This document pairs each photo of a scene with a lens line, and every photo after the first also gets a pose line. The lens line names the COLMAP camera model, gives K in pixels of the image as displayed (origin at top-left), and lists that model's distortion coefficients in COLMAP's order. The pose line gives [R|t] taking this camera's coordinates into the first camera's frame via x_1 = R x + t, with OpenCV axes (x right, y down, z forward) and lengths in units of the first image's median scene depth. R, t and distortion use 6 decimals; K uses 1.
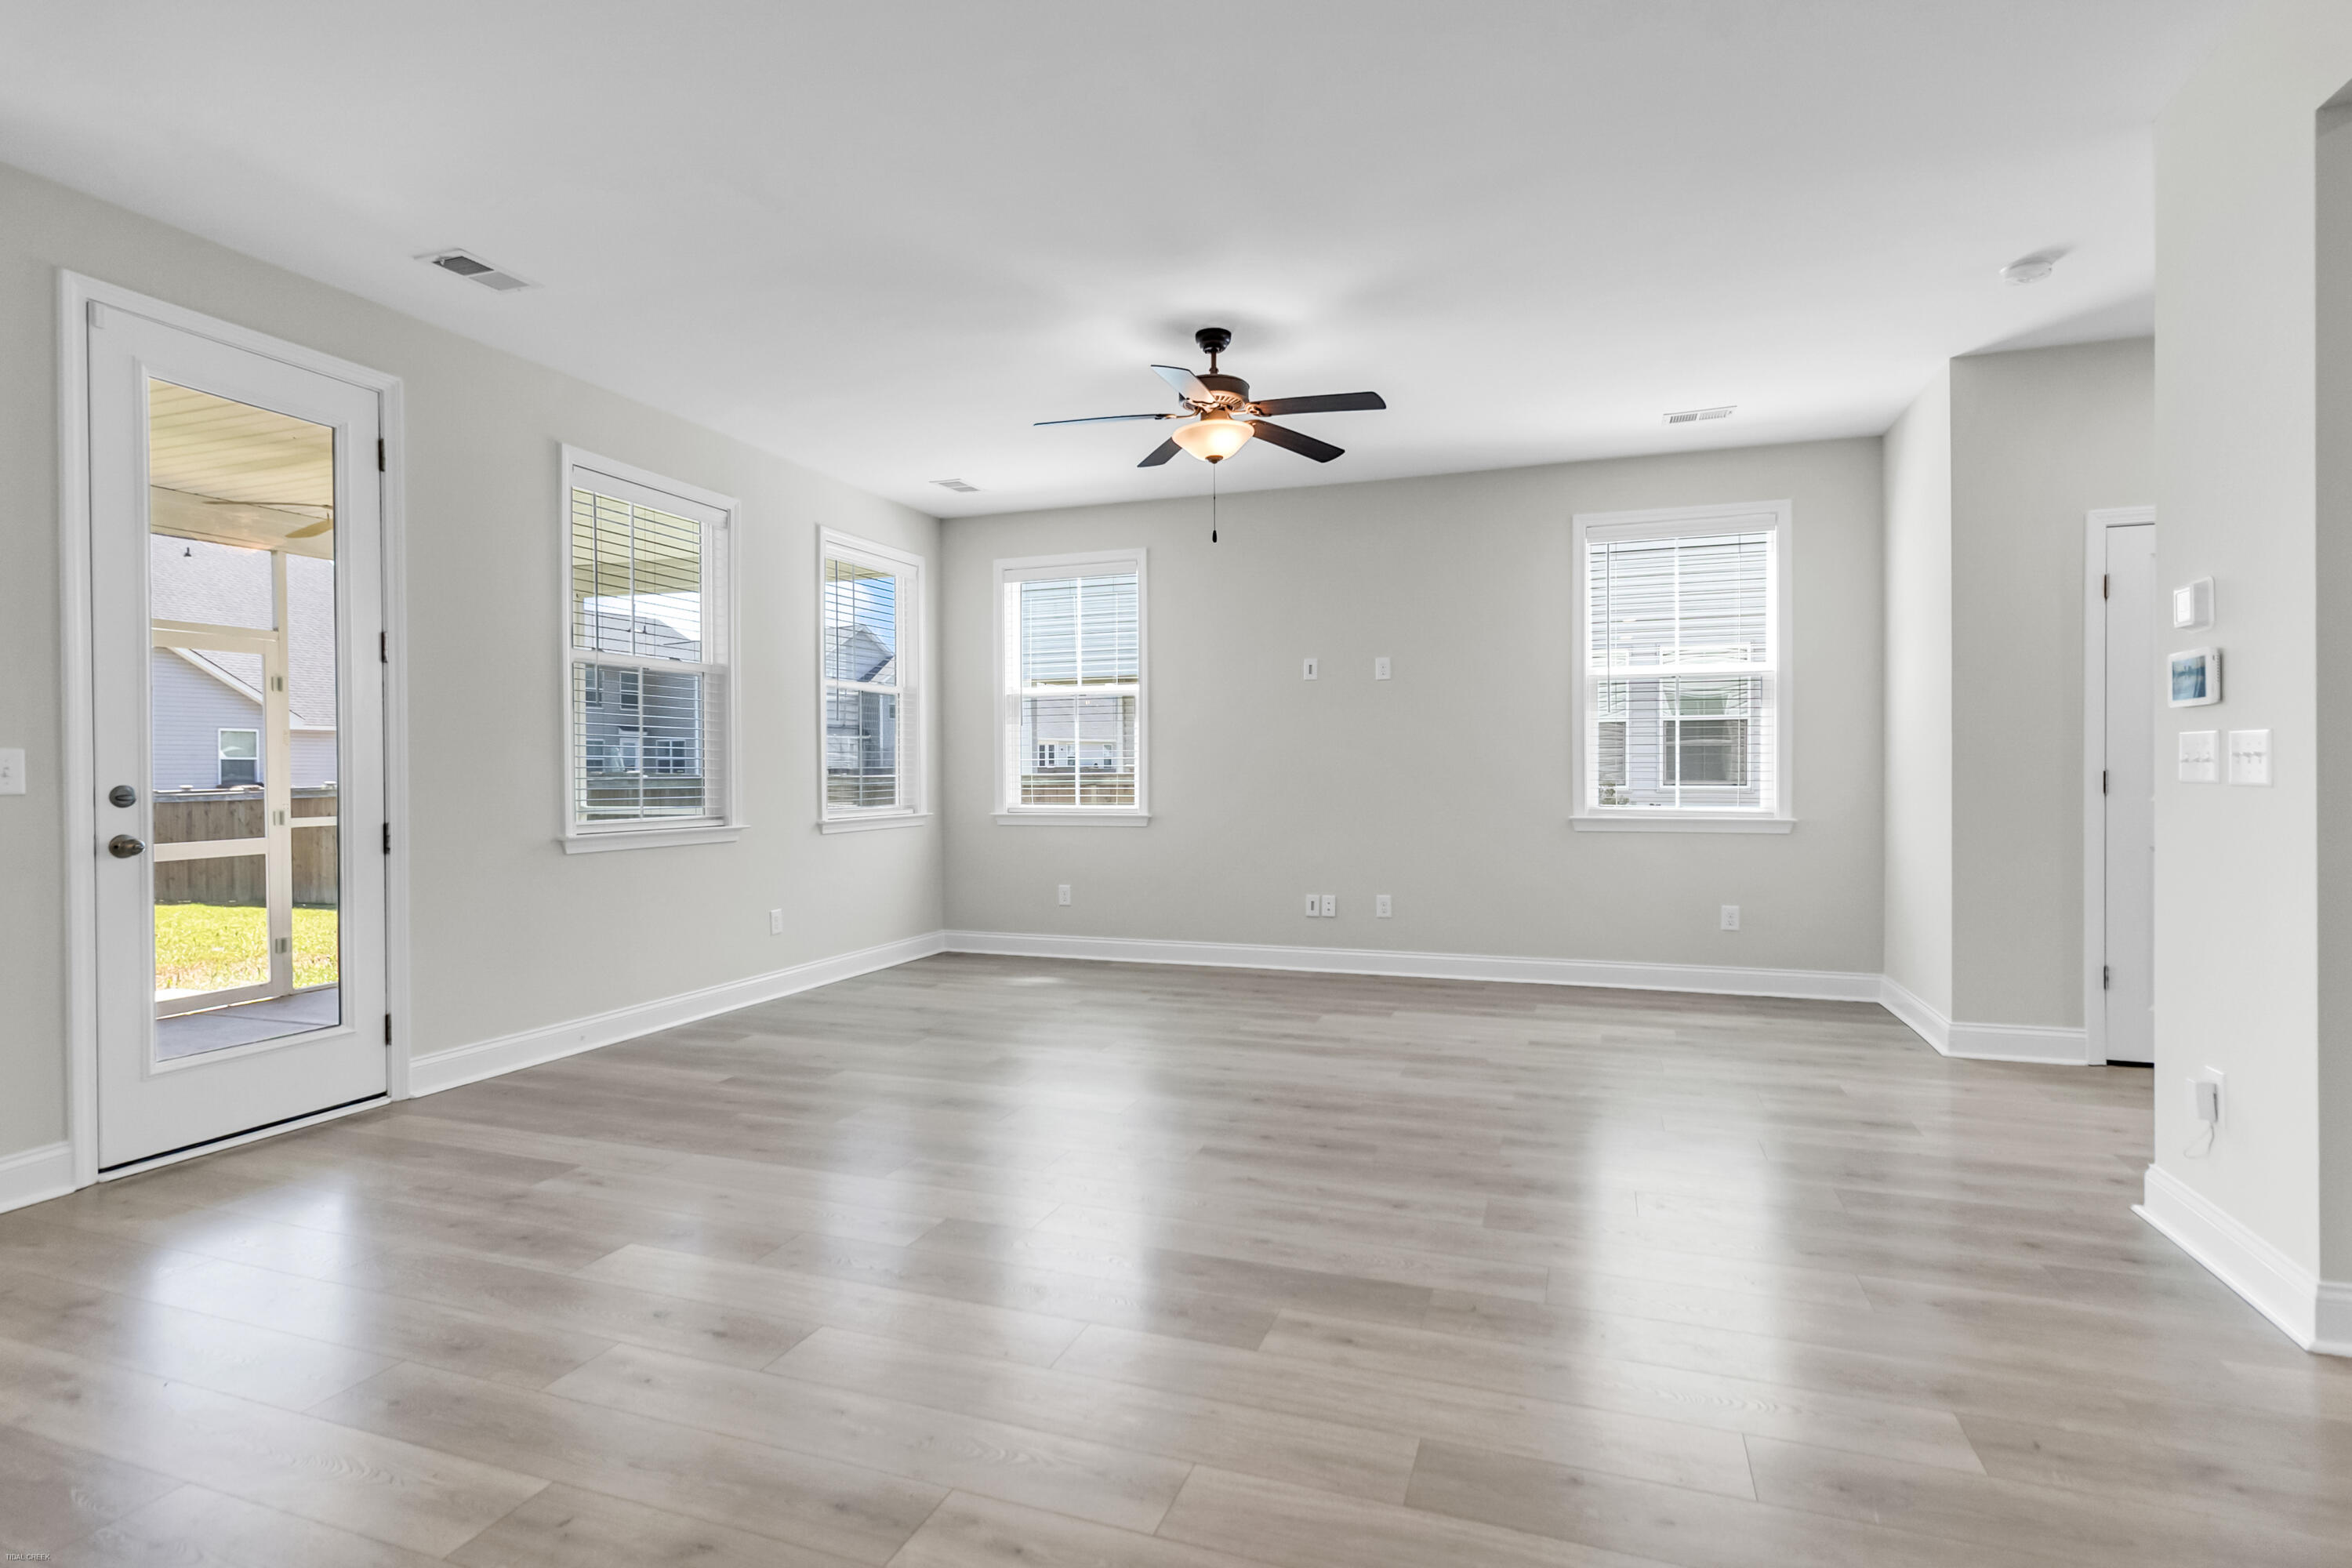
lens RADIAL K [[1114.1, 0, 1196.2], [0, 1114.1, 781.2], [0, 0, 1]] dist [0.001612, 0.000322]
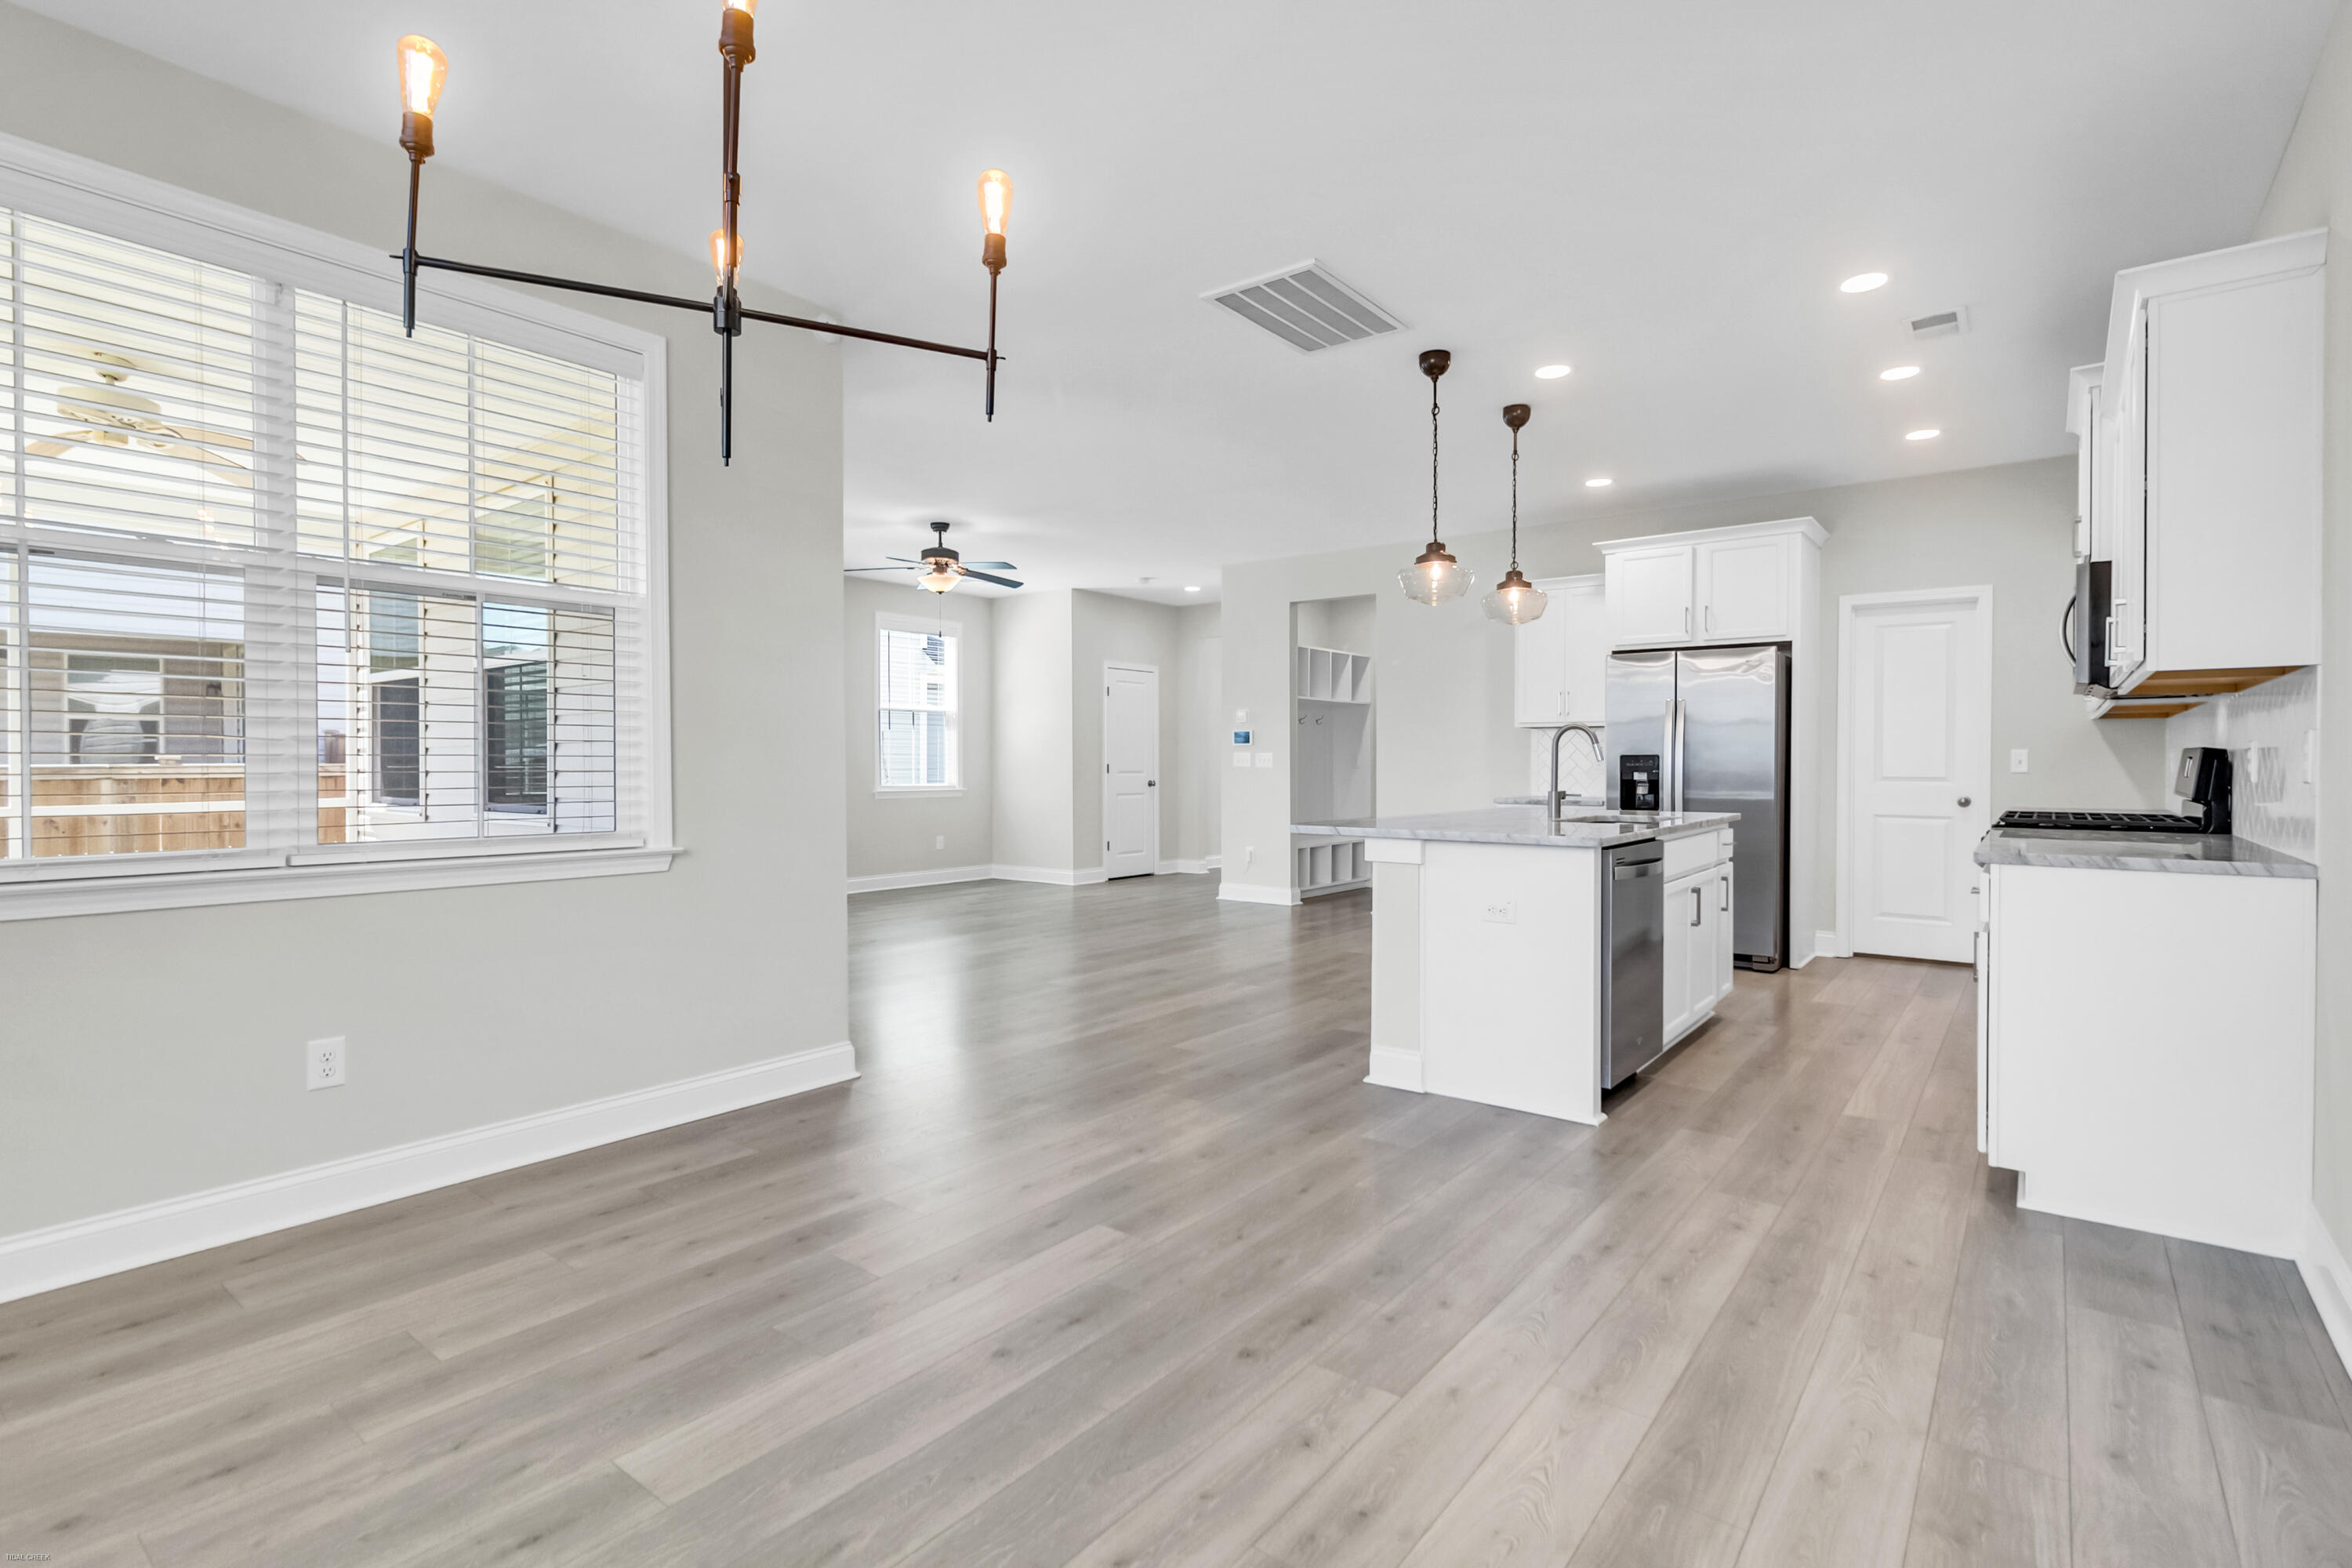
lens RADIAL K [[1169.5, 0, 1184.9], [0, 1169.5, 758.3], [0, 0, 1]] dist [0.181366, 0.000018]
pose [[0.292934, 0.008513, 0.956095, -1.325346], [0.005735, 0.999927, -0.010660, 0.005026], [-0.956115, 0.008606, 0.292864, 0.042948]]
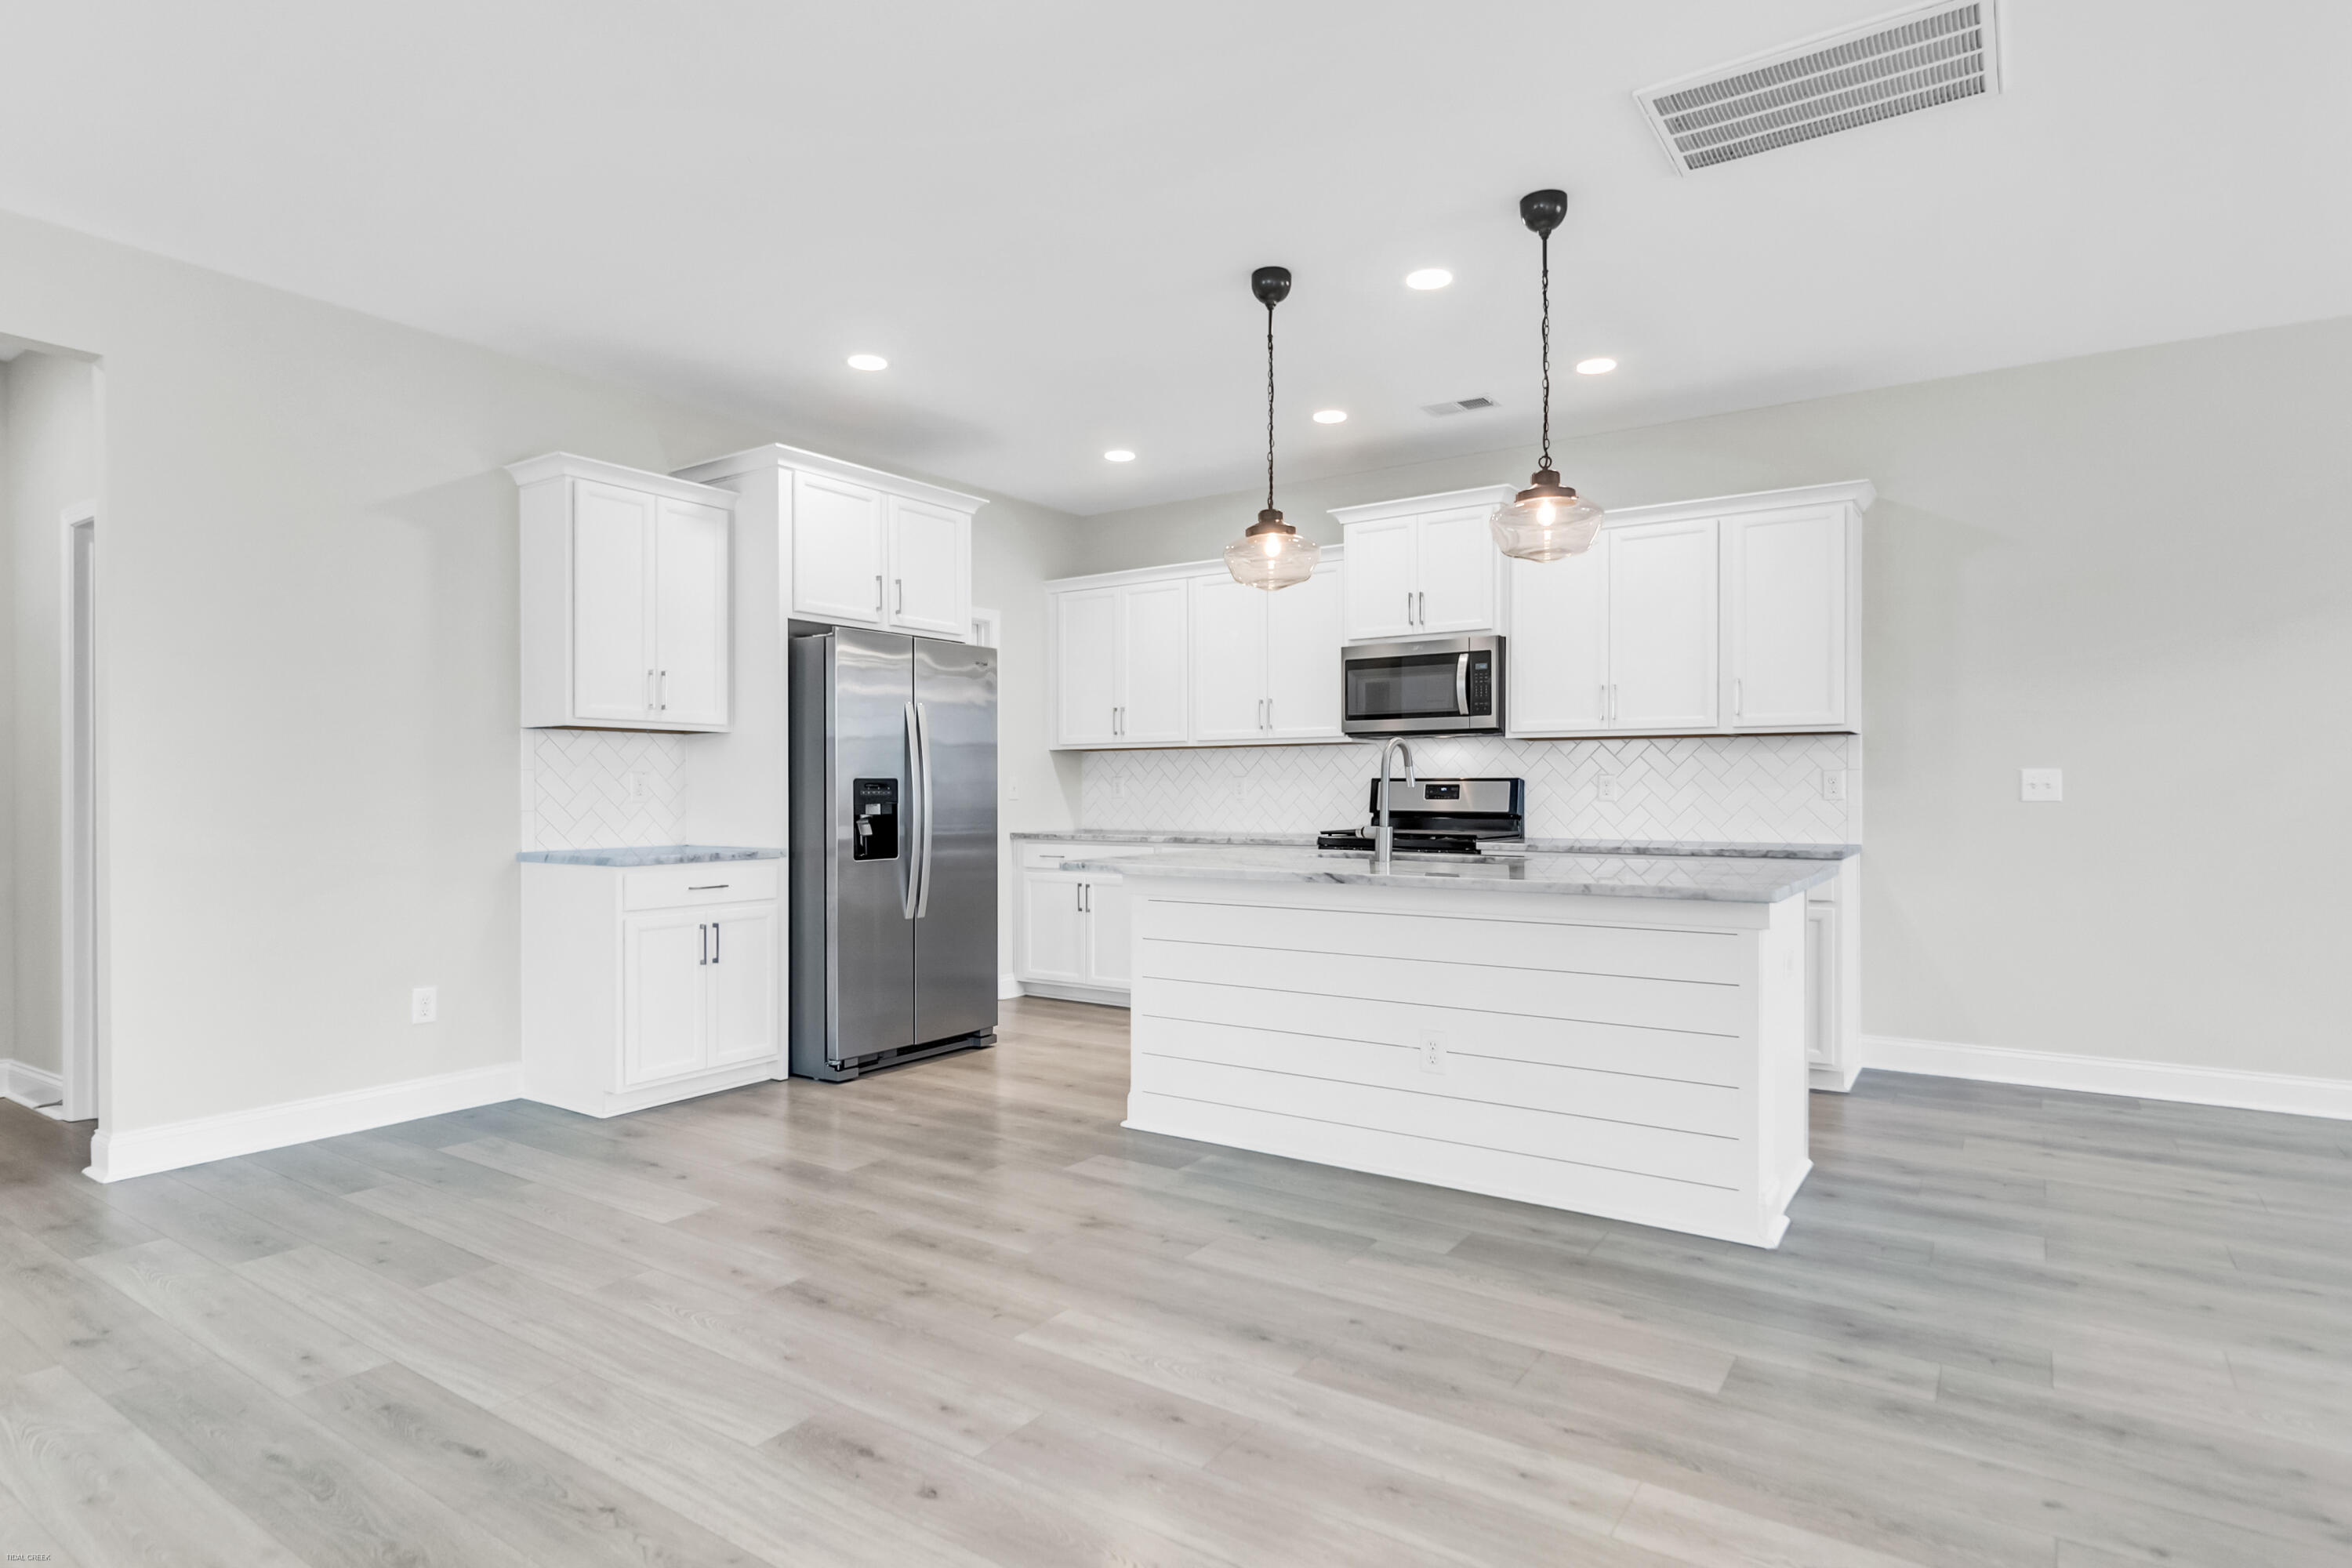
lens RADIAL K [[1240.5, 0, 1215.7], [0, 1240.5, 792.4], [0, 0, 1]] dist [-0.000252, 0.000509]
pose [[-0.970809, 0.005453, 0.239794, -0.394537], [0.007835, 0.999929, 0.008982, -0.005767], [-0.239728, 0.010598, -0.970782, 0.796294]]
